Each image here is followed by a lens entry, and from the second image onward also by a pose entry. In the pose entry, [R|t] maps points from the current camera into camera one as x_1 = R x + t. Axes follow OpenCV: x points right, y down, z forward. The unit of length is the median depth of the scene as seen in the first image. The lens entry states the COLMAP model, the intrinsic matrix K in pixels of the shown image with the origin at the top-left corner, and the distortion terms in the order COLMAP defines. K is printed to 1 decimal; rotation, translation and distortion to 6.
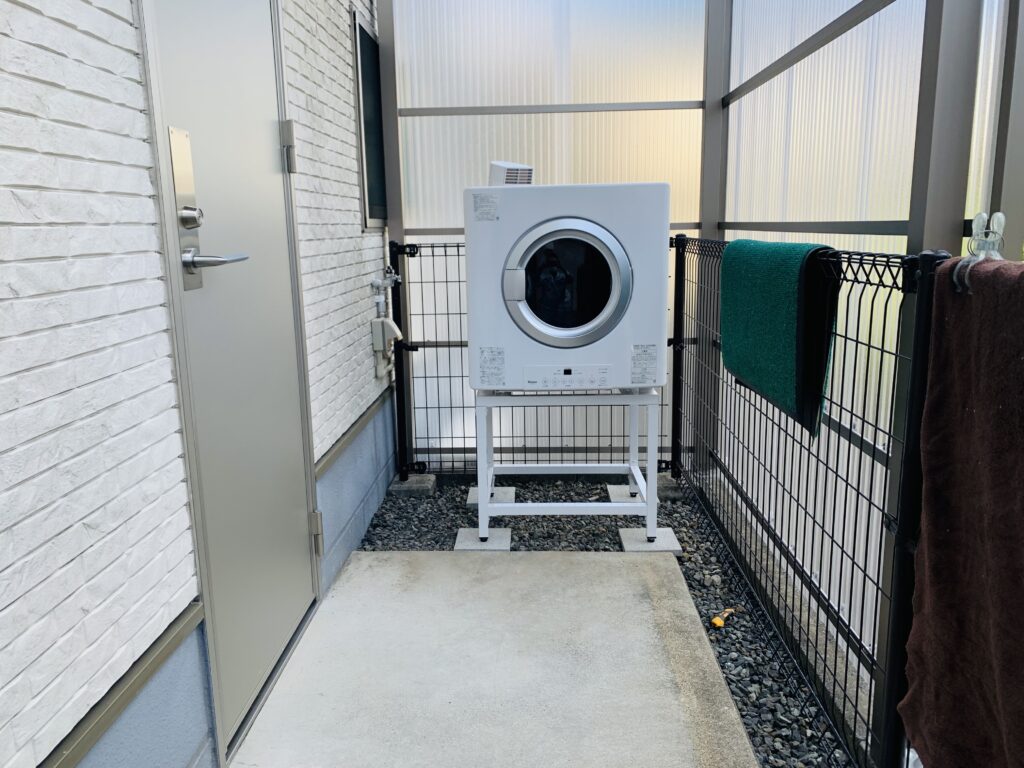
lens RADIAL K [[787.4, 0, 505.2], [0, 787.4, 383.0], [0, 0, 1]] dist [0.035886, -0.044964]
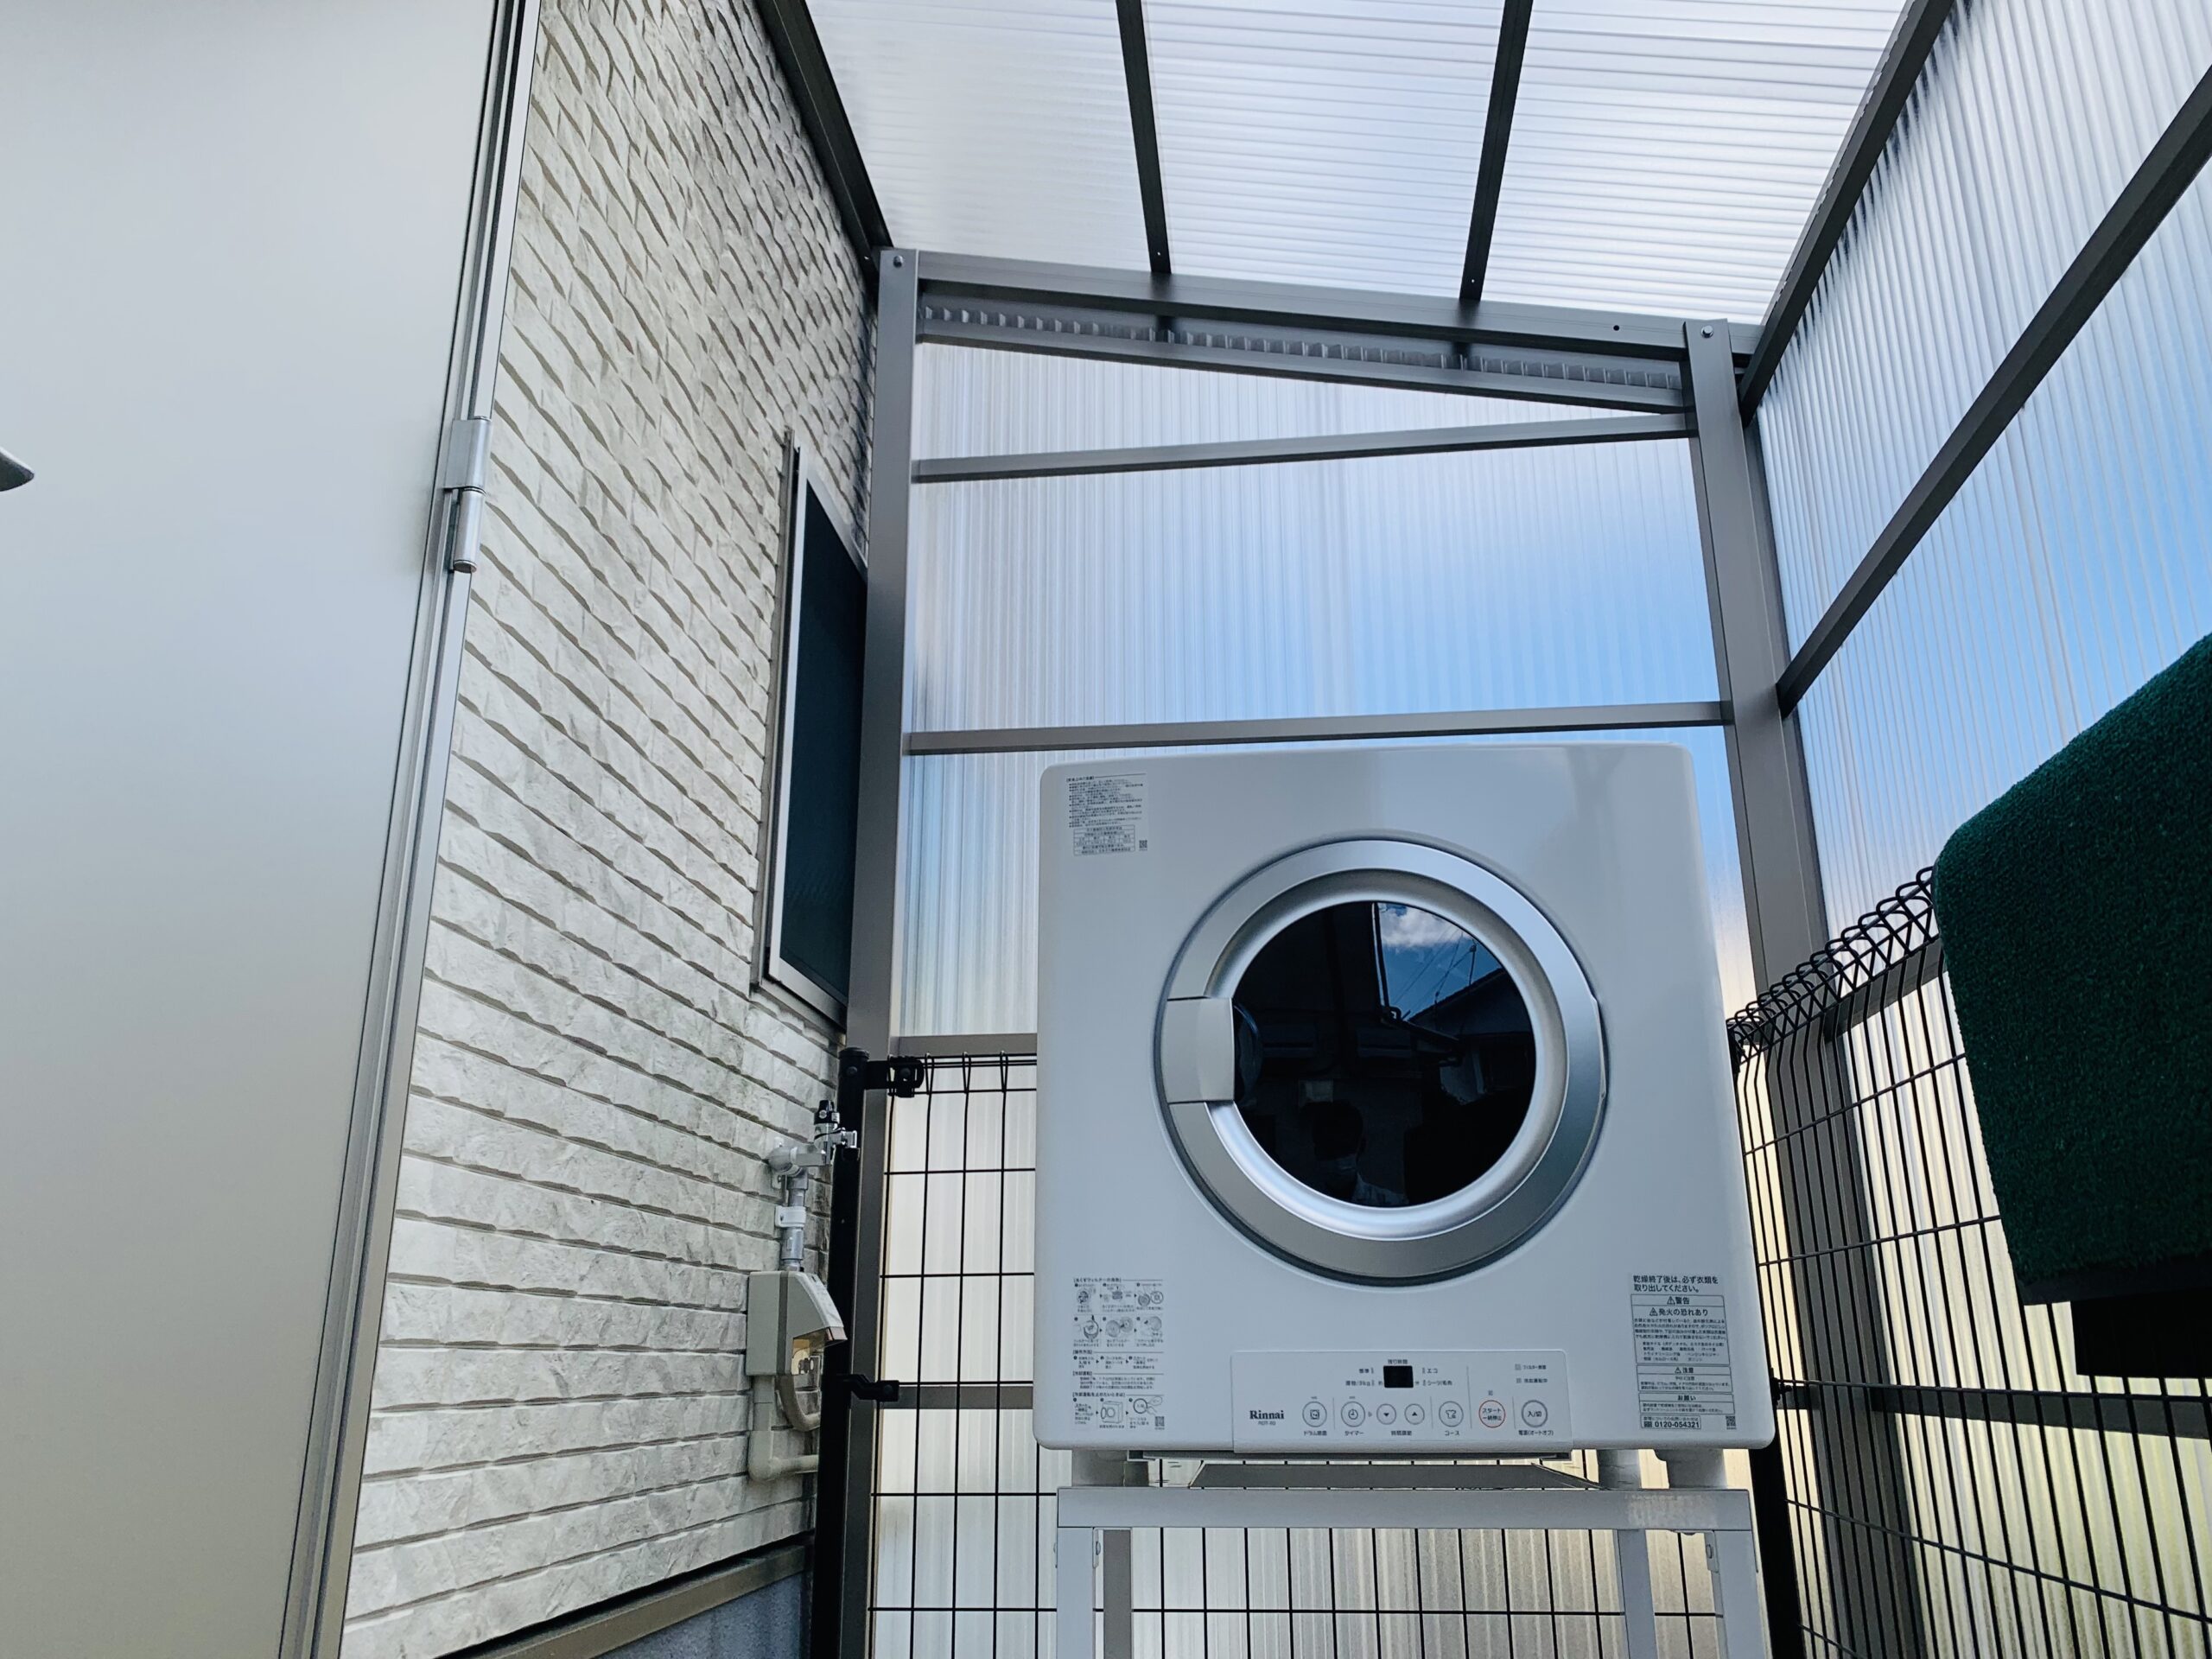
lens RADIAL K [[1701.0, 0, 1118.7], [0, 1701.0, 805.1], [0, 0, 1]] dist [0.035886, -0.044964]
pose [[0.998375, -0.002010, -0.056951, 0.017039], [-0.026200, 0.871302, -0.490047, 0.098820], [0.050606, 0.490742, 0.869834, 0.368342]]
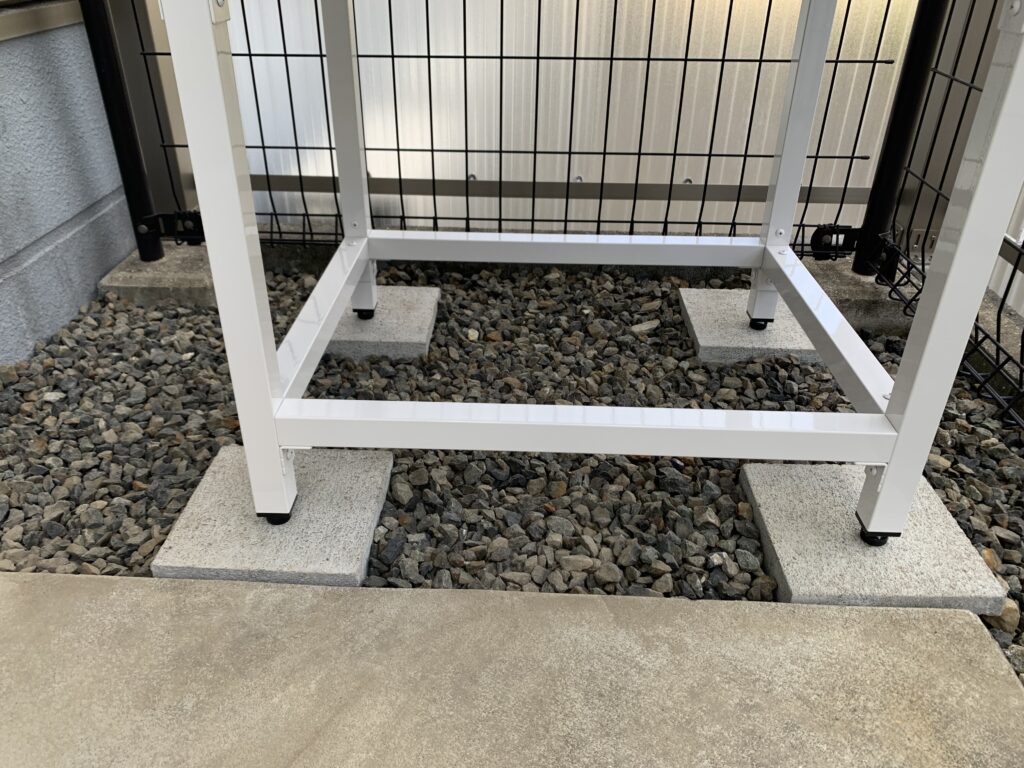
lens RADIAL K [[787.4, 0, 501.2], [0, 787.4, 368.9], [0, 0, 1]] dist [0.035886, -0.044964]
pose [[0.999597, 0.027091, 0.008536, 0.049777], [-0.028399, 0.947545, 0.318358, 0.058001], [0.000536, -0.318472, 0.947932, 0.764591]]
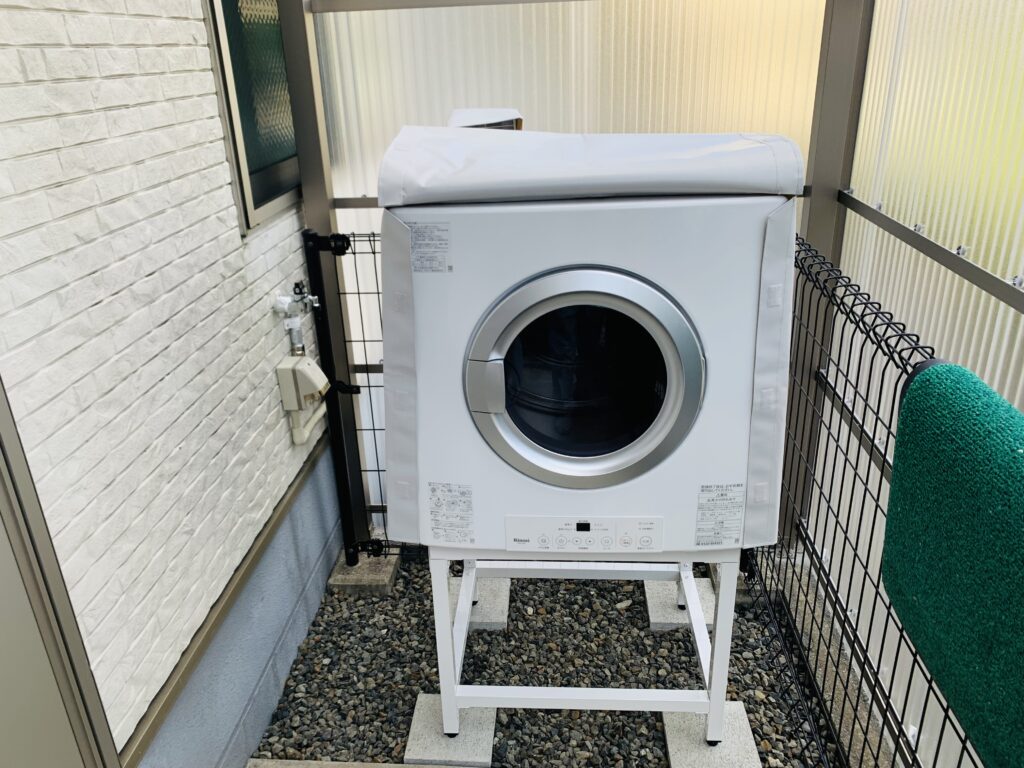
lens RADIAL K [[787.4, 0, 501.8], [0, 787.4, 380.2], [0, 0, 1]] dist [0.035886, -0.044964]
pose [[0.999183, -0.001632, -0.040383, 0.041292], [0.009773, 0.979291, 0.202220, -0.220721], [0.039217, -0.202449, 0.978507, 0.433033]]
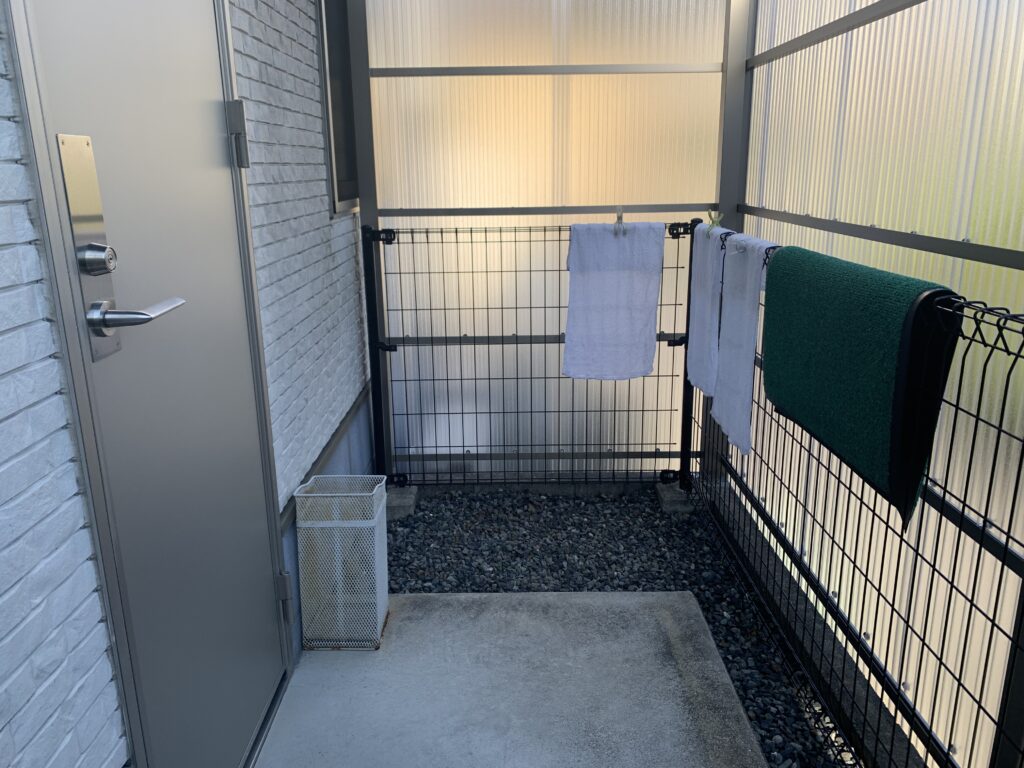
lens RADIAL K [[787.4, 0, 504.2], [0, 787.4, 386.3], [0, 0, 1]] dist [0.035886, -0.044964]
pose [[0.999209, -0.006241, 0.039266, -0.030916], [0.003298, 0.997209, 0.074585, -0.079646], [-0.039622, -0.074397, 0.996441, 0.140665]]
